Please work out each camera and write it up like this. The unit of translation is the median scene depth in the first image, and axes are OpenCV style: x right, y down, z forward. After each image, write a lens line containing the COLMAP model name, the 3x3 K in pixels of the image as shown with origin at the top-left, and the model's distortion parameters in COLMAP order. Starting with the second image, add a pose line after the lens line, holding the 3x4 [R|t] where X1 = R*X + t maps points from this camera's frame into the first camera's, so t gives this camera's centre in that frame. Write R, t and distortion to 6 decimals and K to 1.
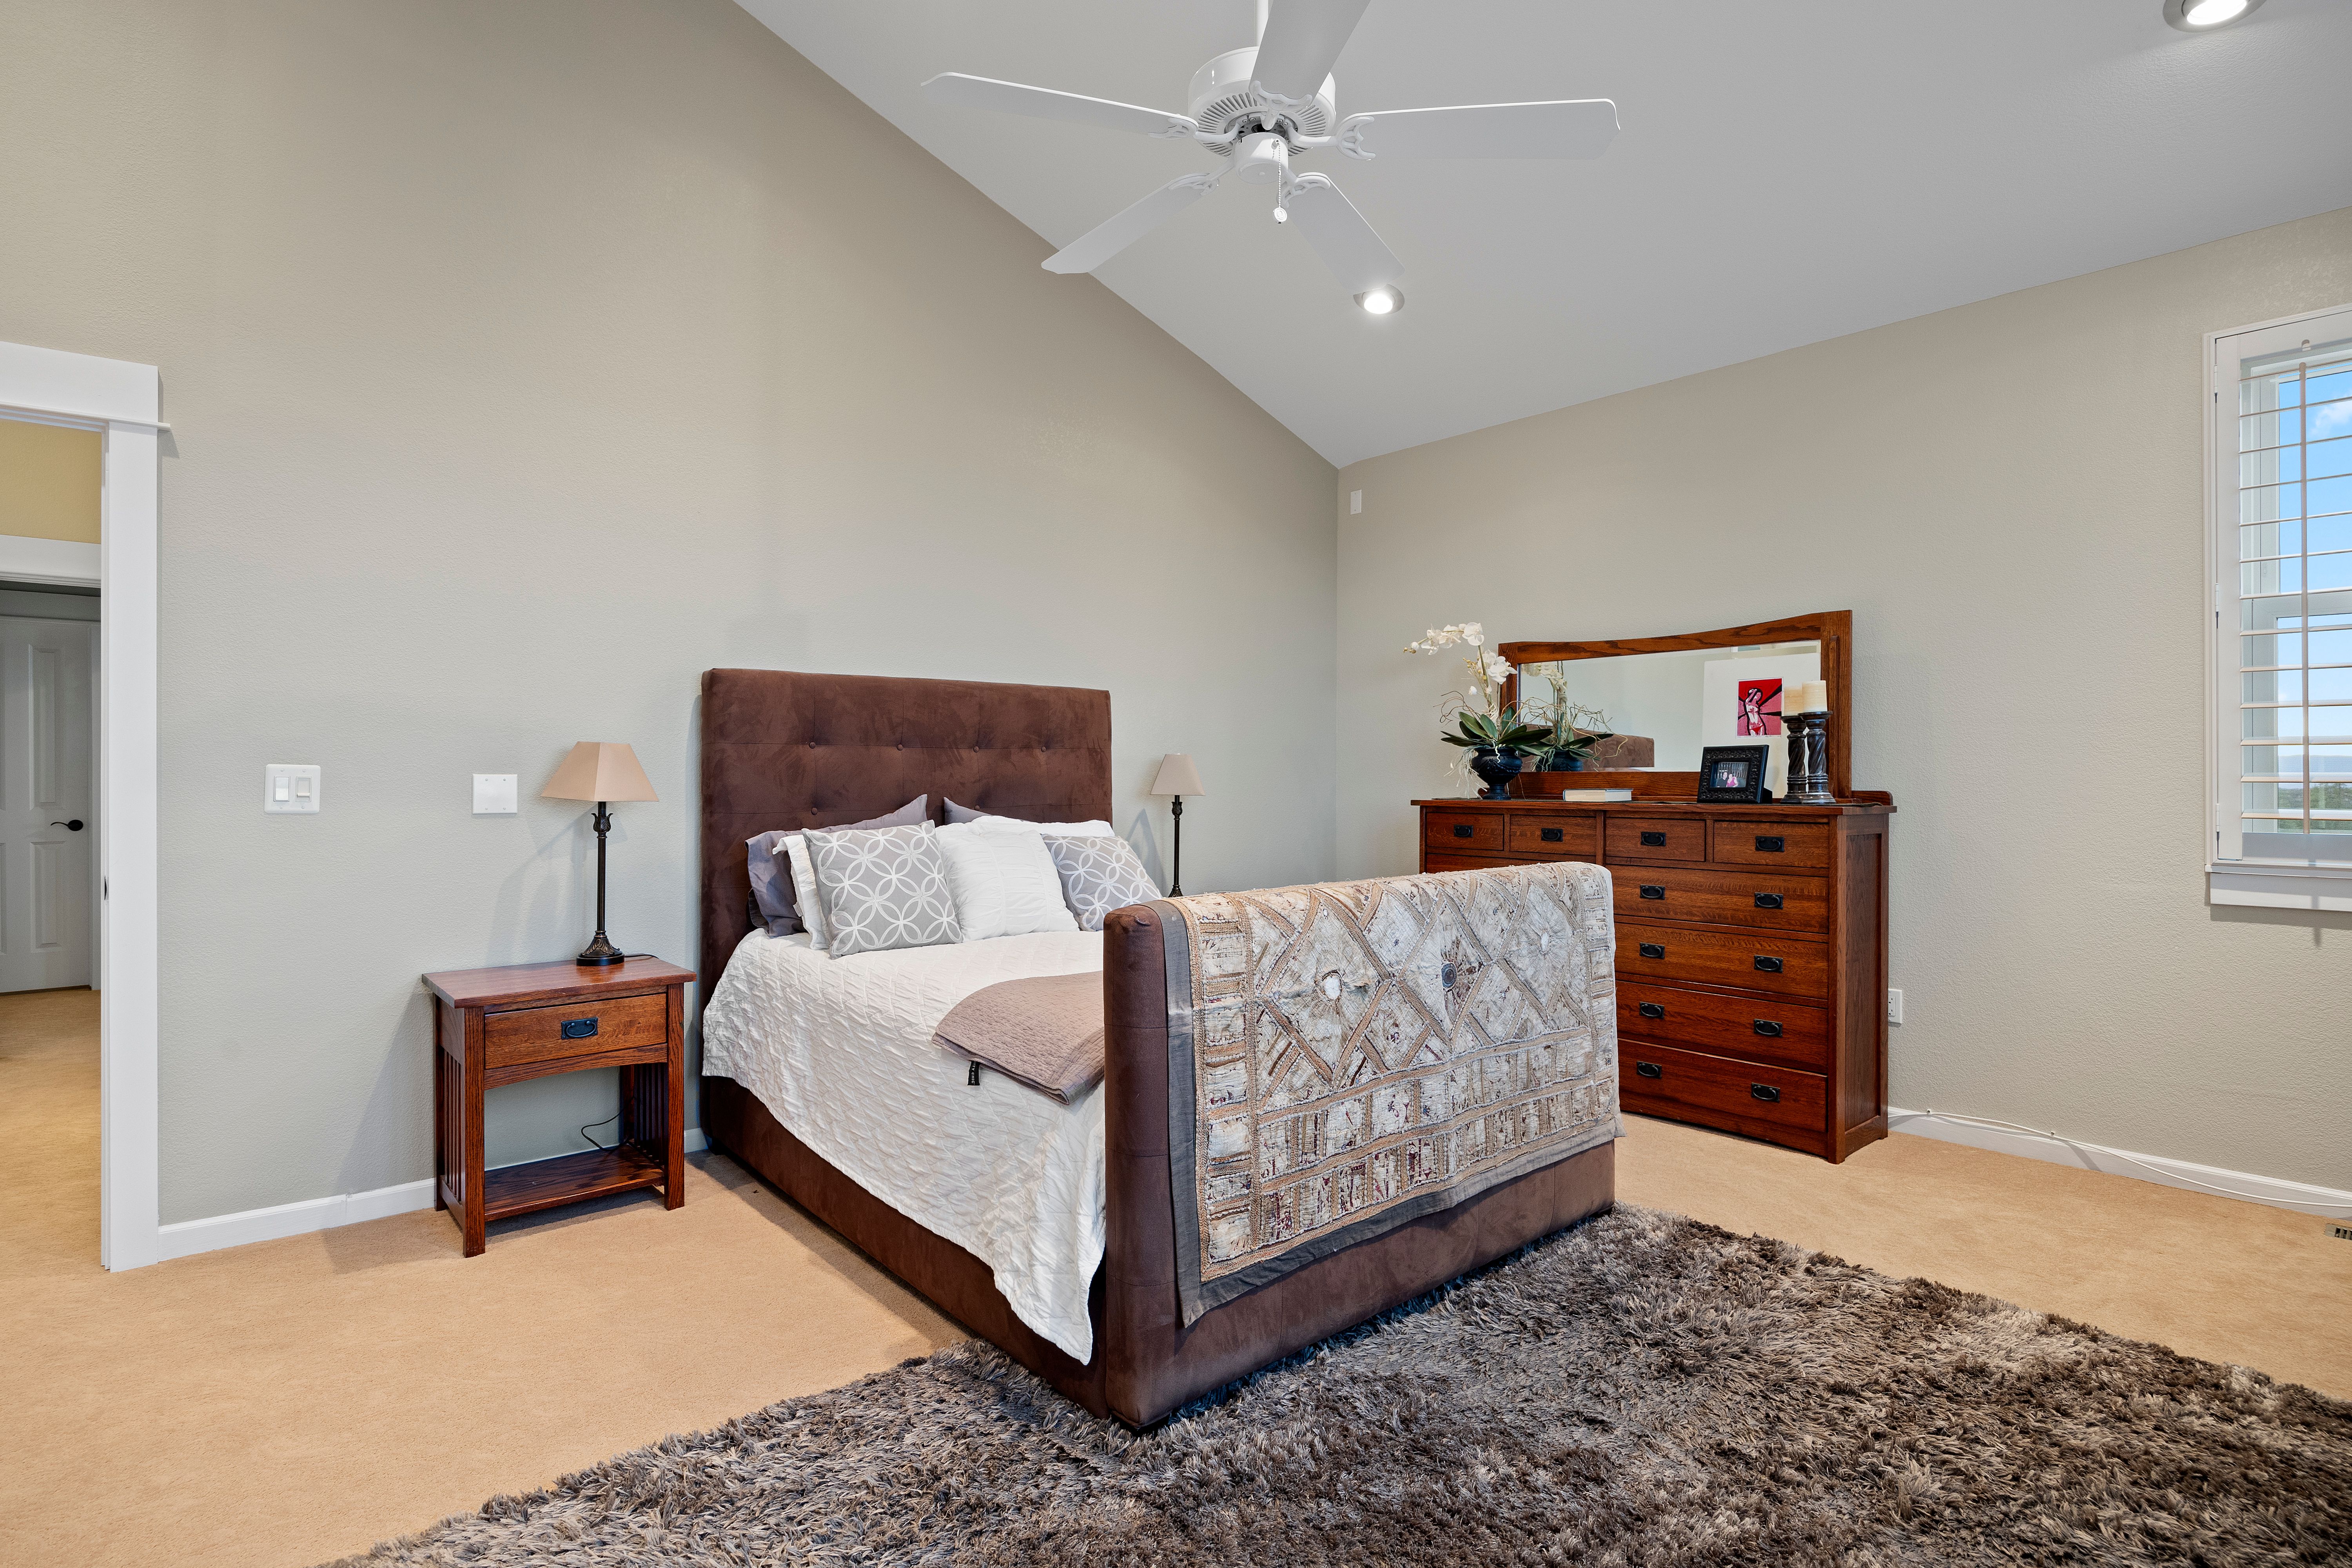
lens RADIAL K [[1257.9, 0, 1176.0], [0, 1257.9, 784.0], [0, 0, 1]] dist [0.042653, 0.000194]
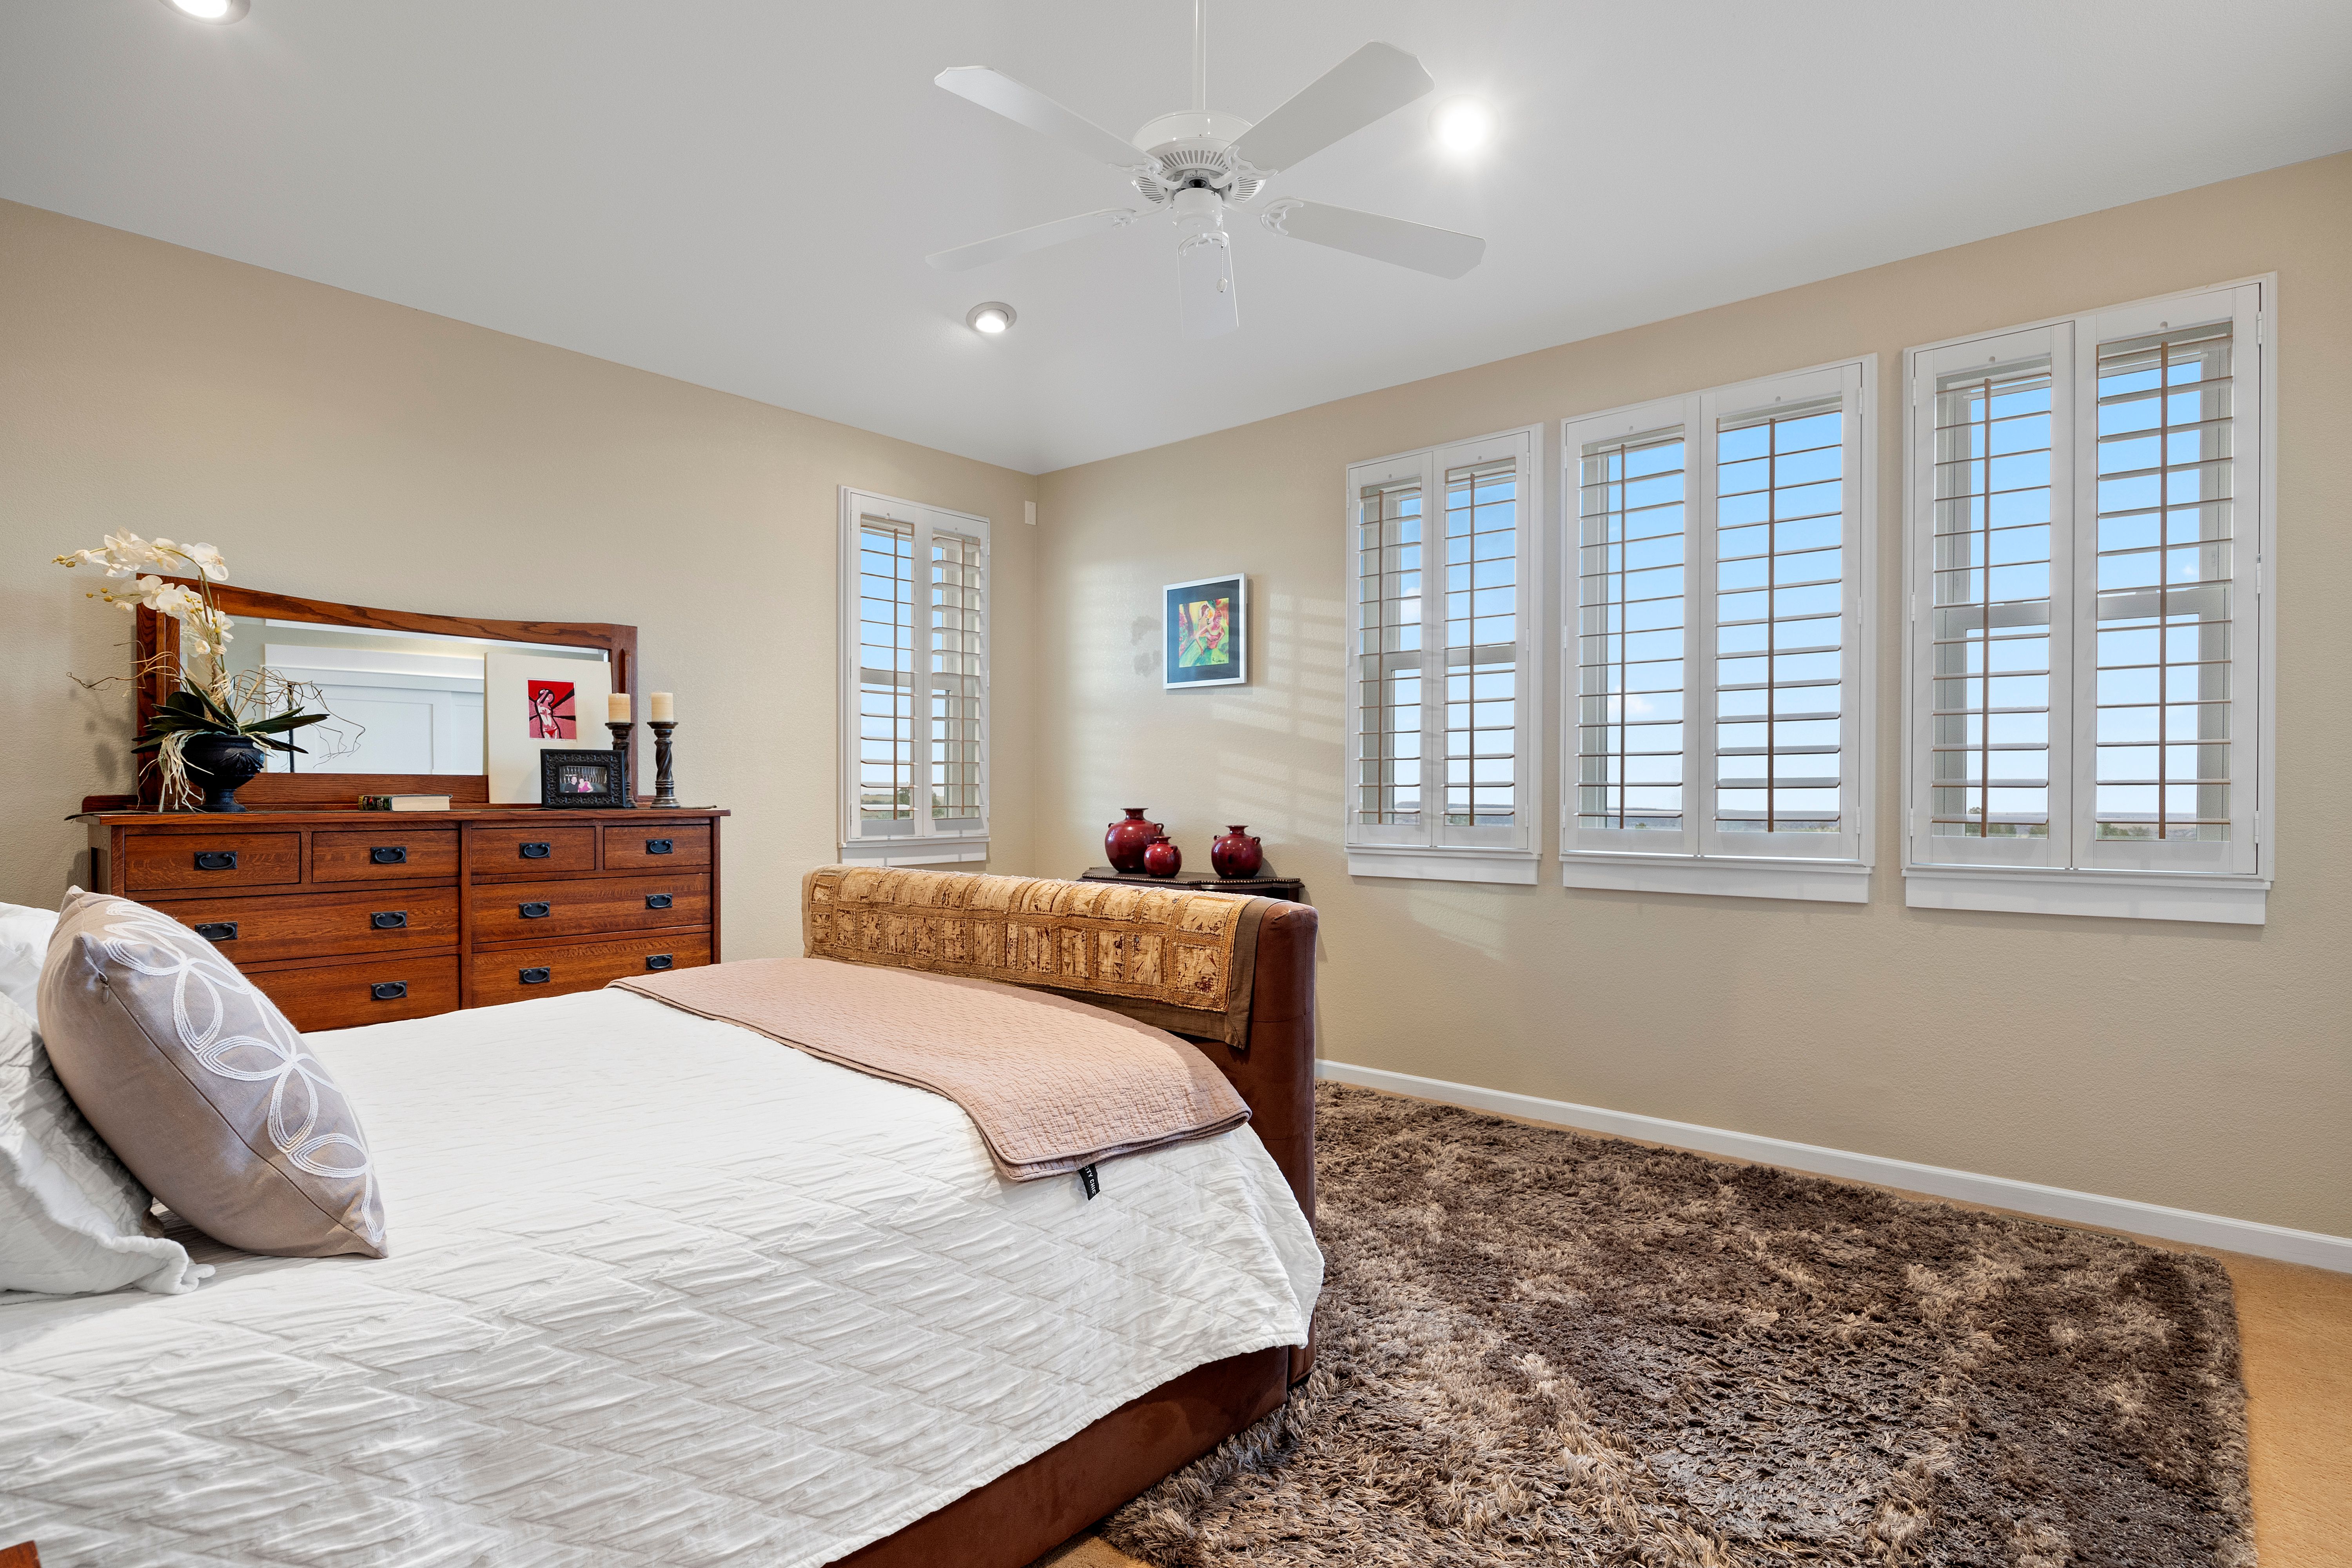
lens RADIAL K [[1257.9, 0, 1176.0], [0, 1257.9, 784.0], [0, 0, 1]] dist [0.042653, 0.000194]
pose [[-0.148243, 0.006143, 0.988932, -0.585824], [0.003275, 0.999978, -0.005721, 0.003411], [-0.988946, 0.002390, -0.148260, 0.697097]]
